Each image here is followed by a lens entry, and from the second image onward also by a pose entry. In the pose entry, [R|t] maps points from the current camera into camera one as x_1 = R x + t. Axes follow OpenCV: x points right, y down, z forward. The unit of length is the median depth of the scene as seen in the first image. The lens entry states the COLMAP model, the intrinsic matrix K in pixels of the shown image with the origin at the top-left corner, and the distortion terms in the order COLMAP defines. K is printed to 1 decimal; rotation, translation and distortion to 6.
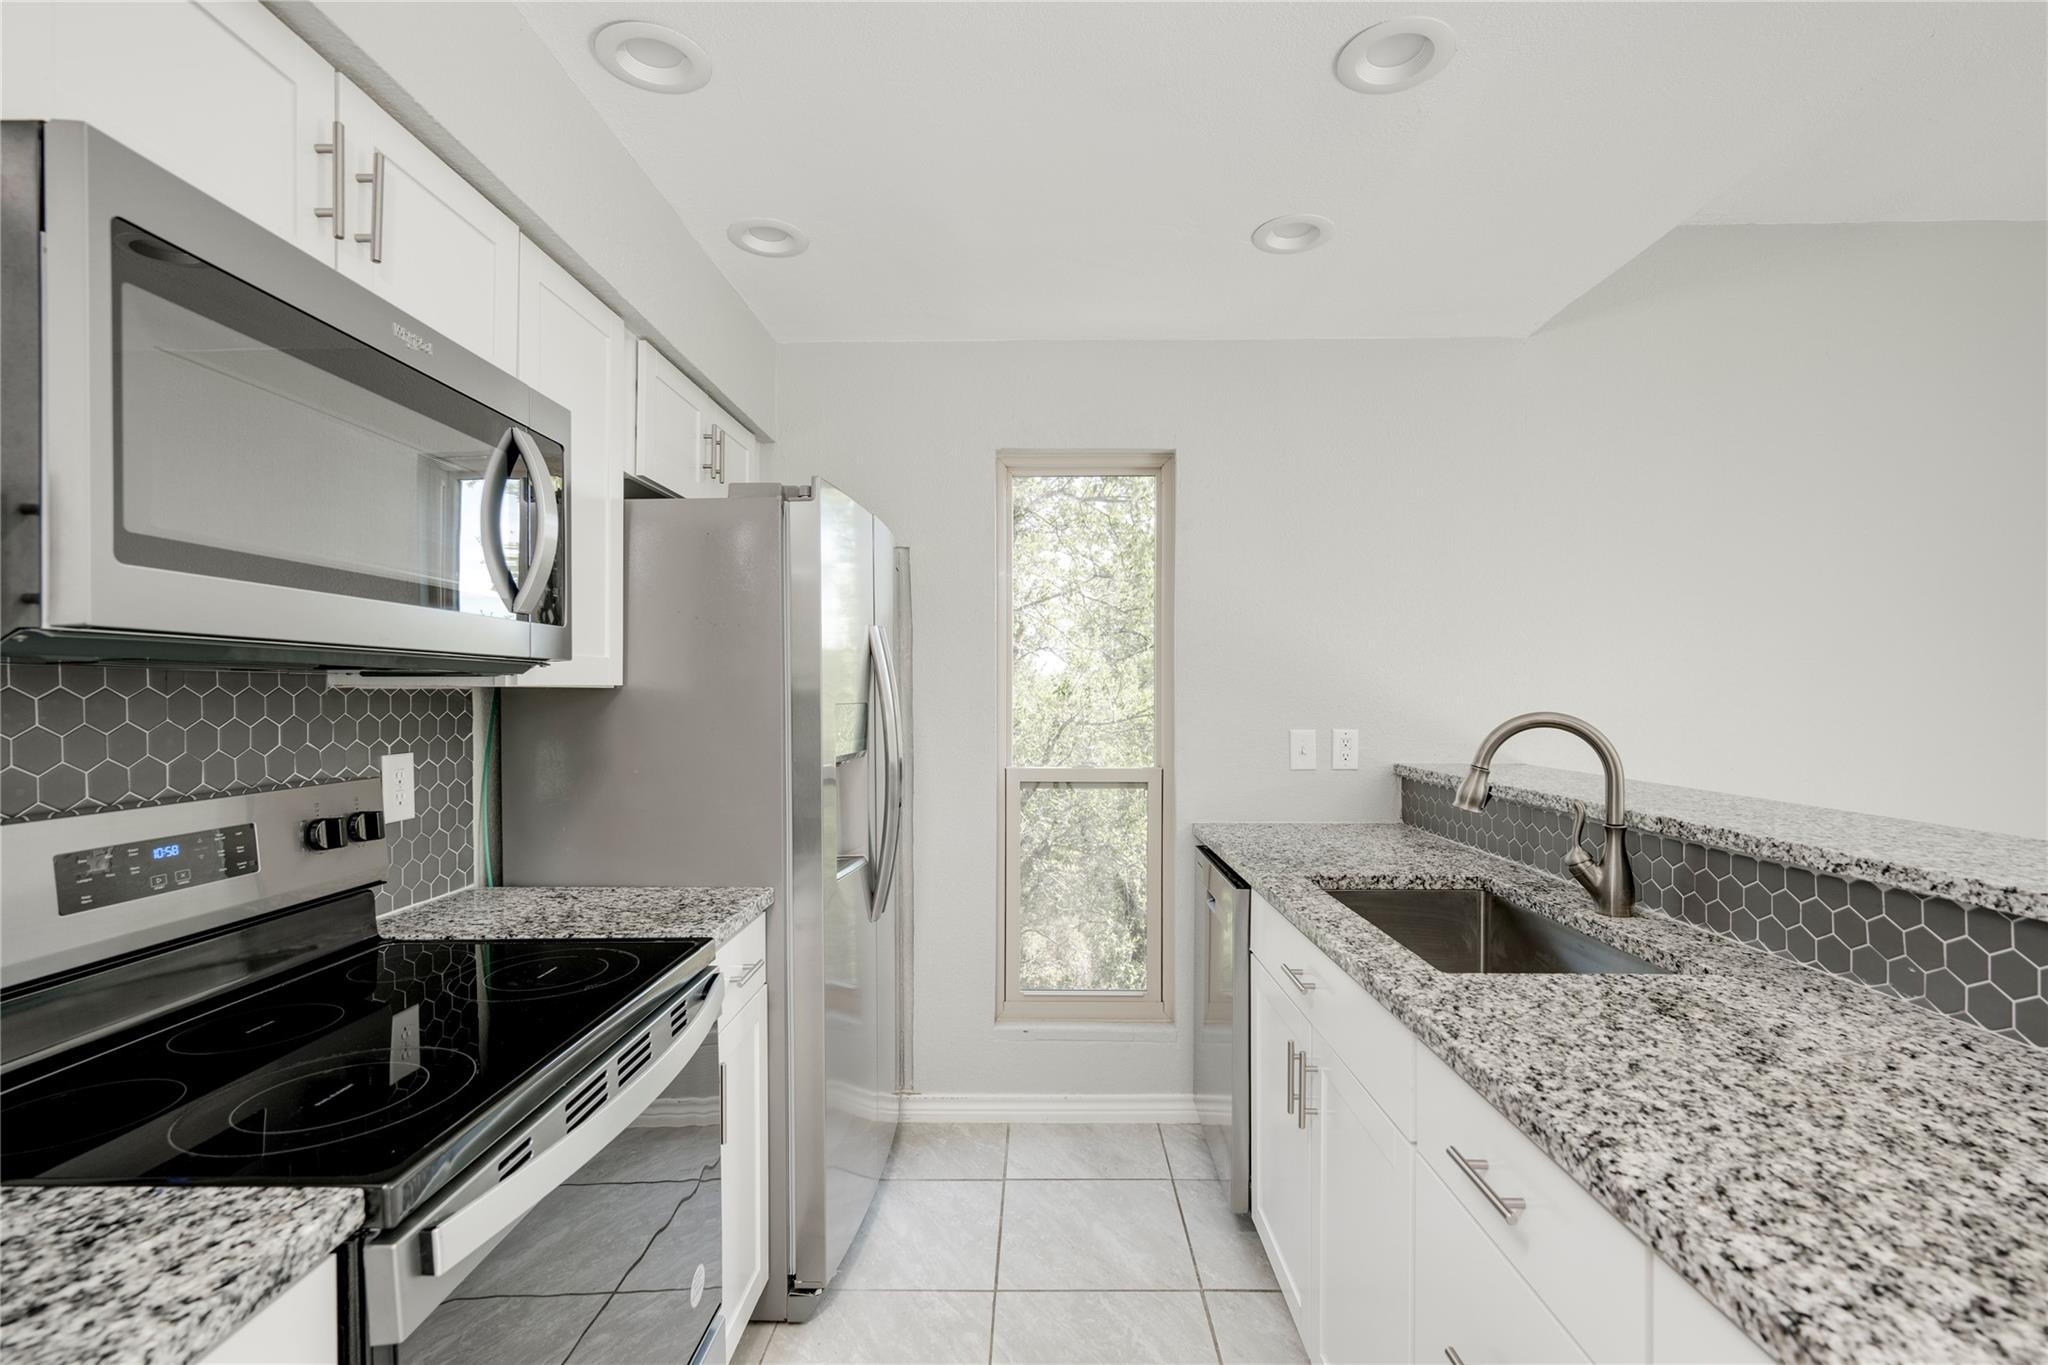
lens RADIAL K [[936.4, 0, 1026.4], [0, 936.4, 696.3], [0, 0, 1]] dist [0.006592, 0.000938]
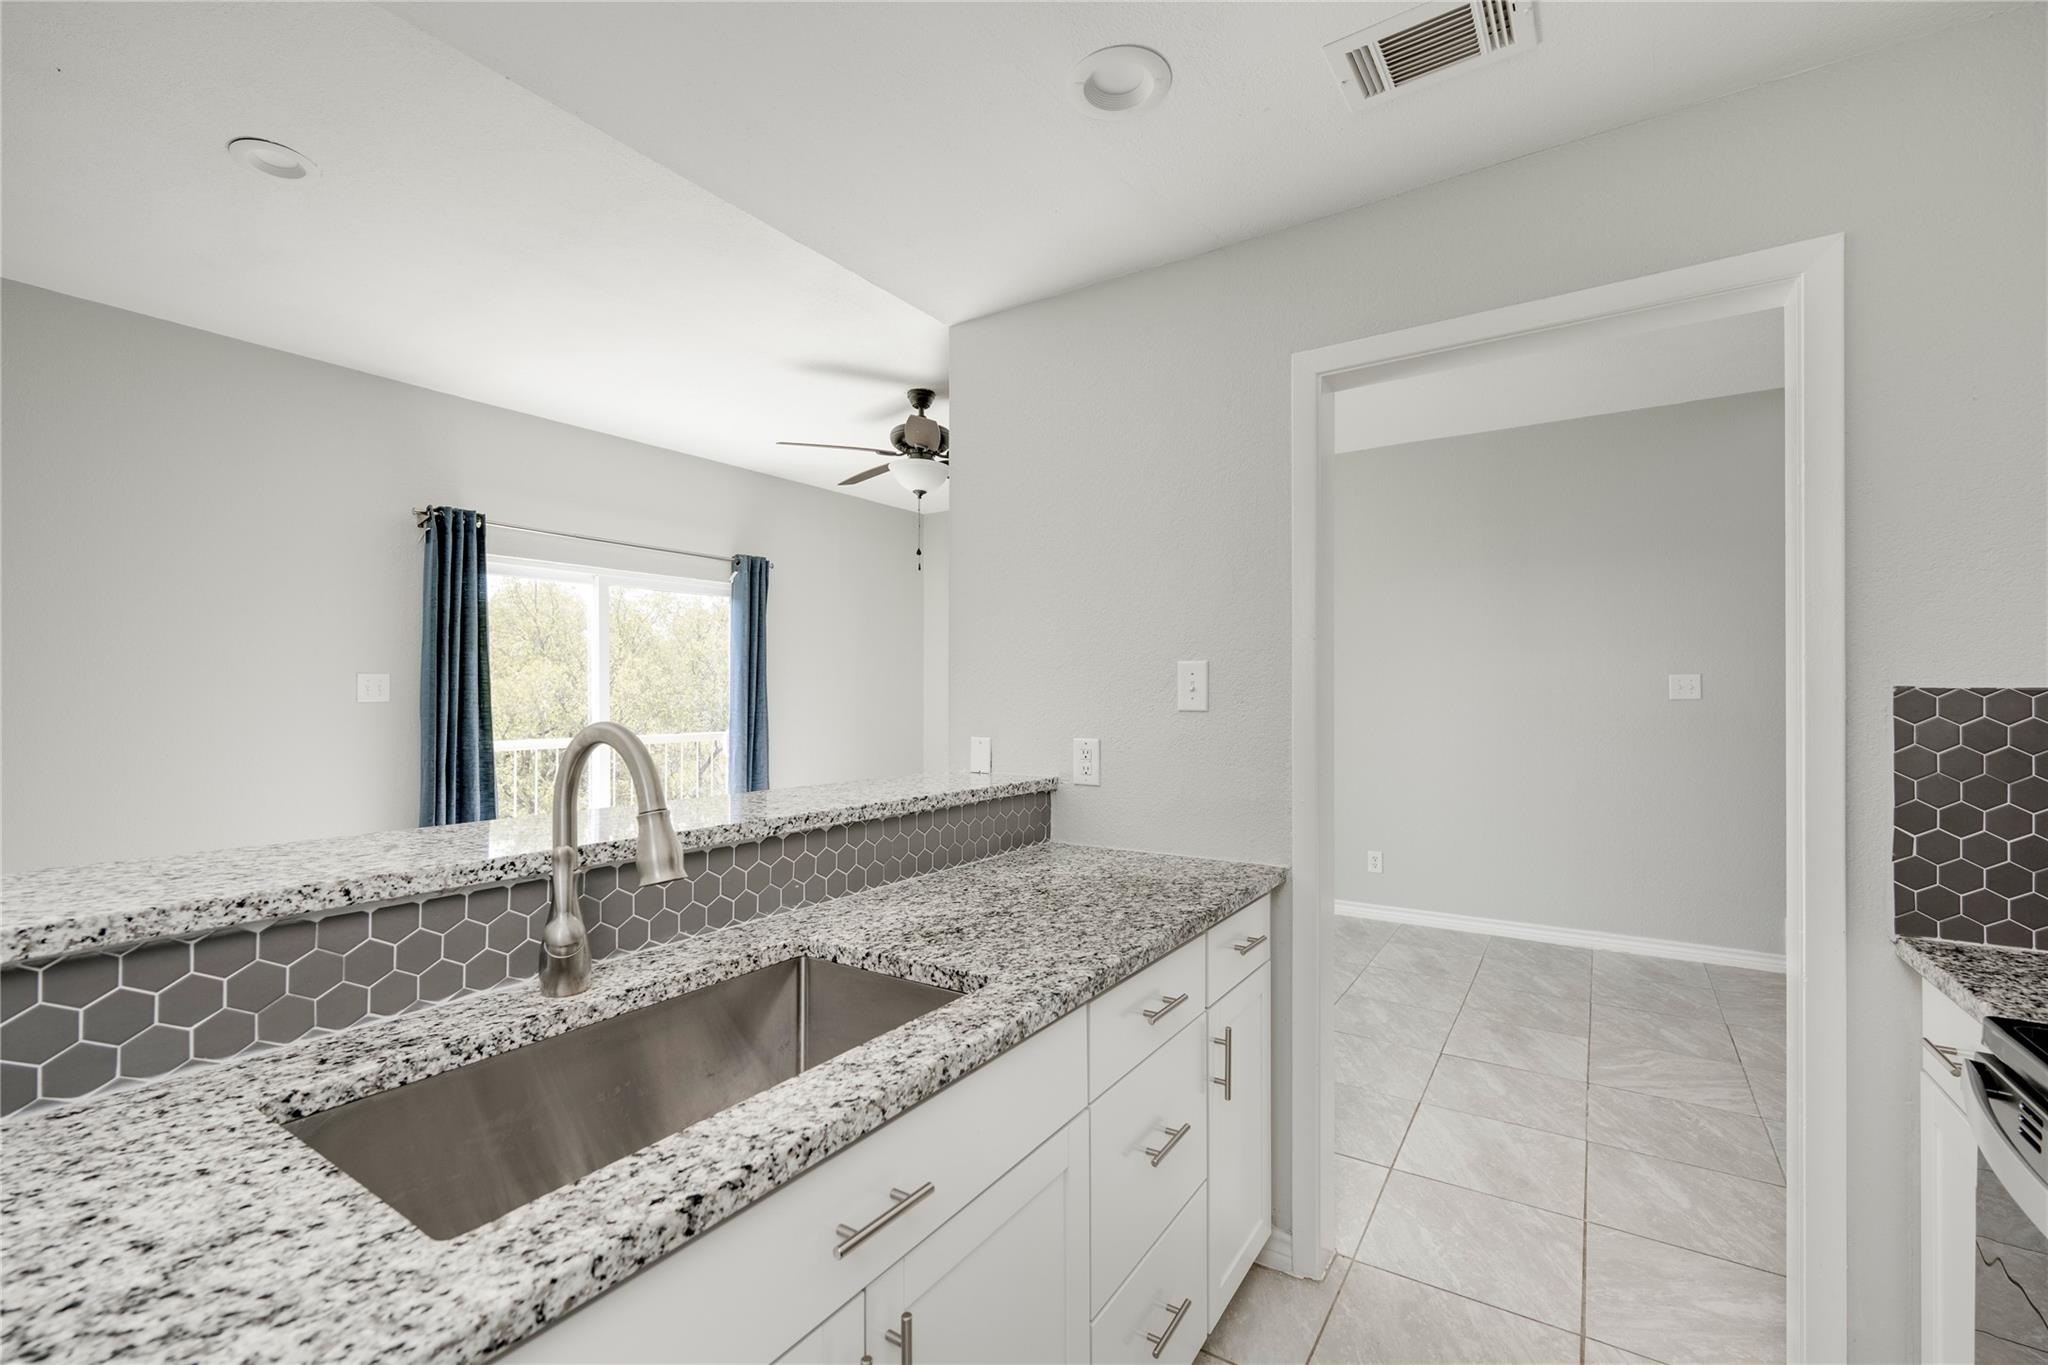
lens RADIAL K [[861.5, 0, 1042.6], [0, 861.5, 693.4], [0, 0, 1]] dist [-0.000494, -0.000031]
pose [[-0.848766, 0.002972, 0.528761, -0.085393], [0.003066, 0.999995, -0.000700, -0.003636], [-0.528760, 0.001027, -0.848771, 2.066616]]
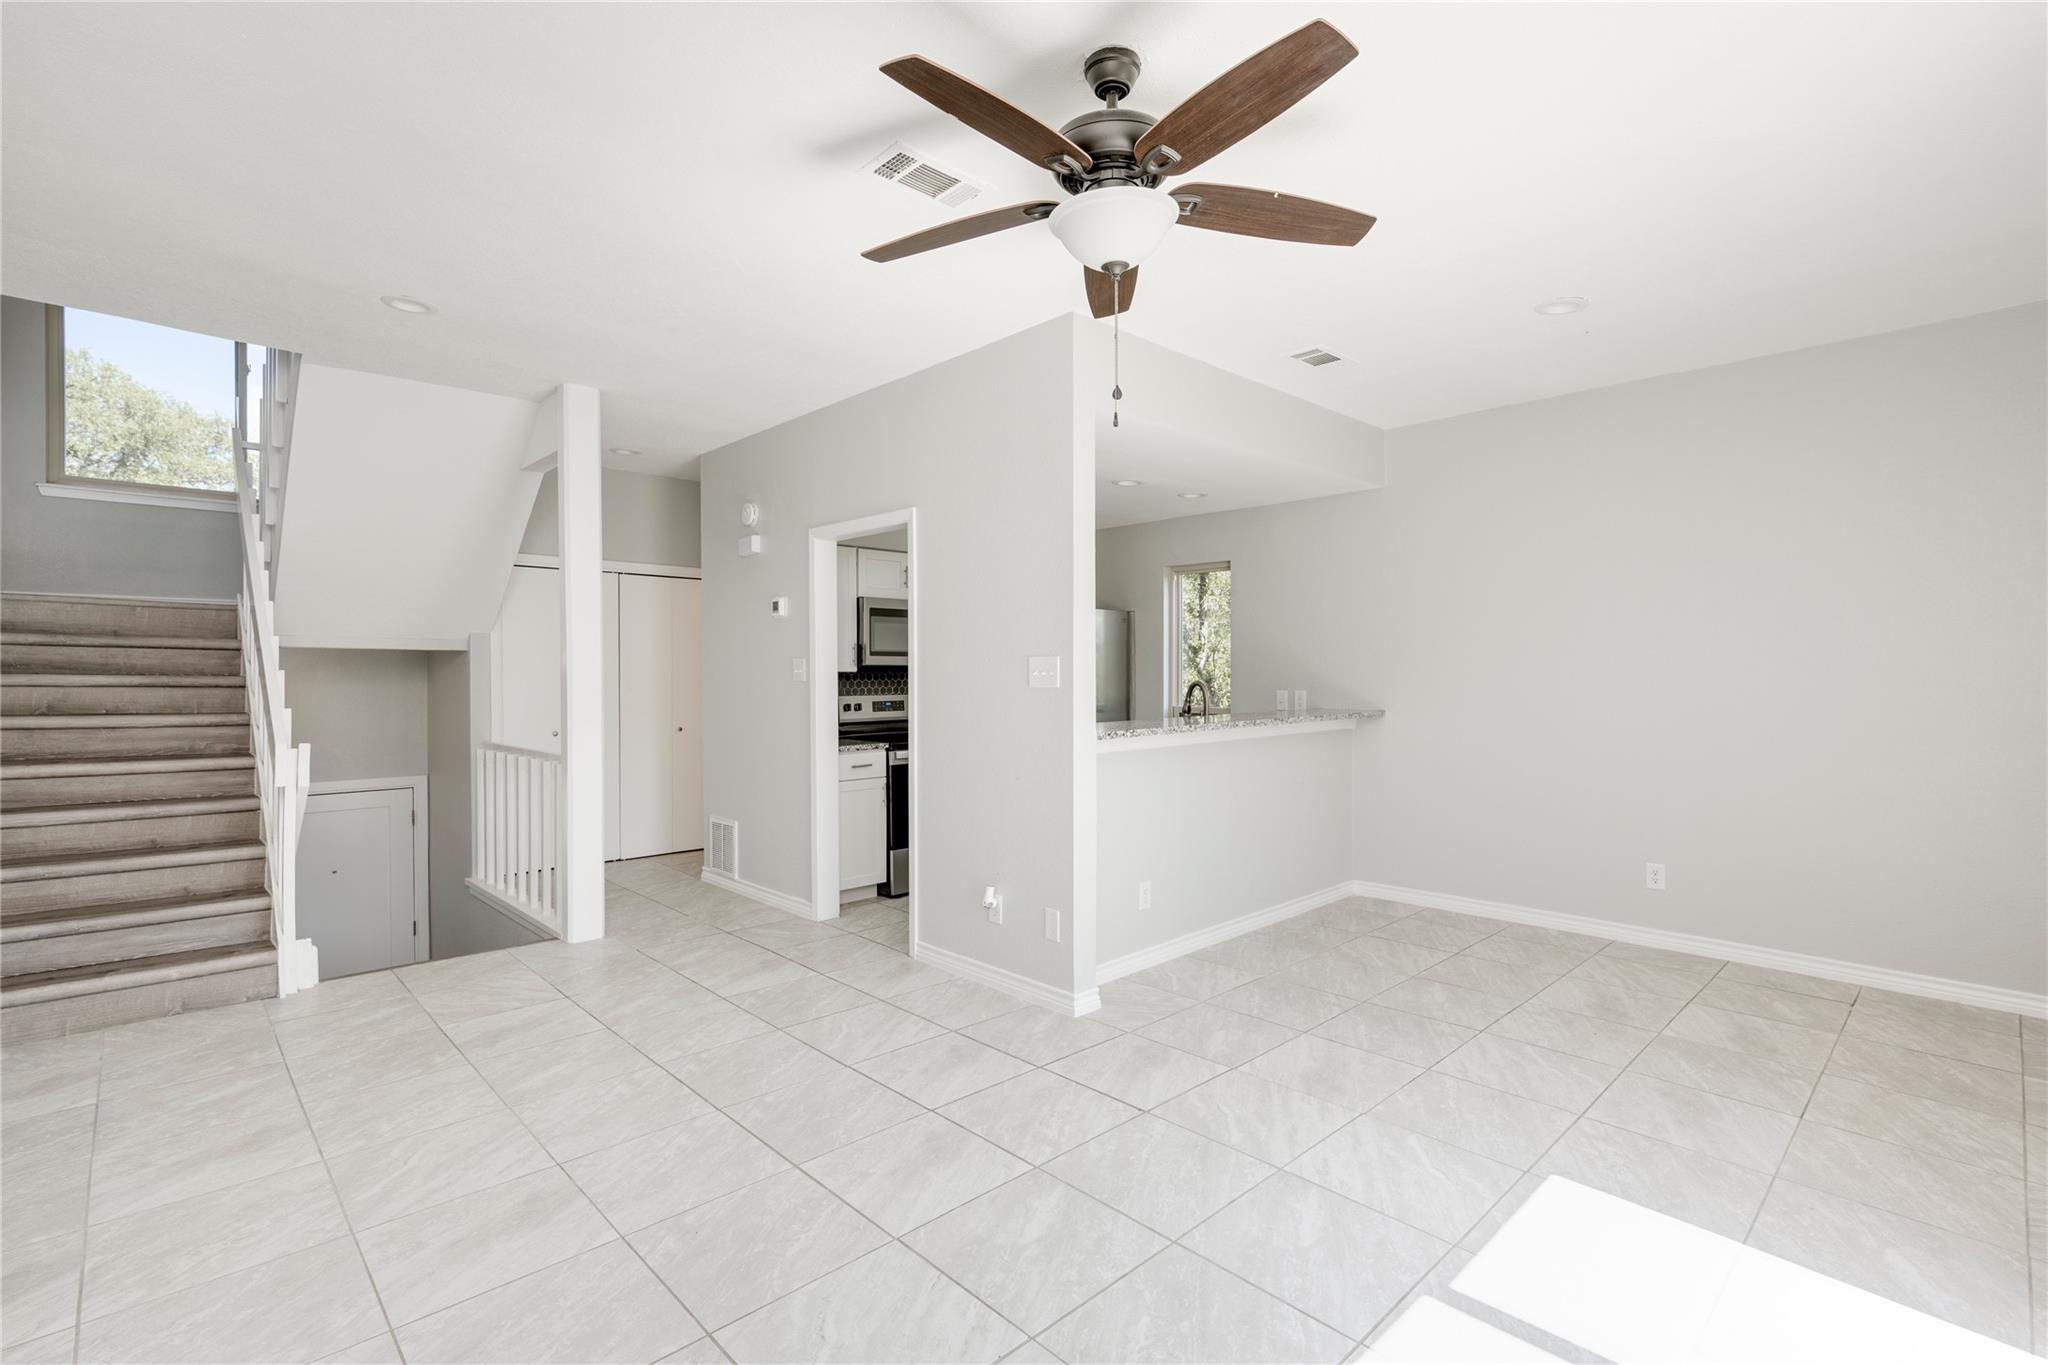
lens RADIAL K [[936.4, 0, 1026.4], [0, 936.4, 696.3], [0, 0, 1]] dist [0.006592, 0.000938]
pose [[0.705174, 0.016454, -0.708843, 3.528292], [-0.000868, 0.999750, 0.022344, 0.004524], [0.709033, -0.015141, 0.705012, -2.279052]]
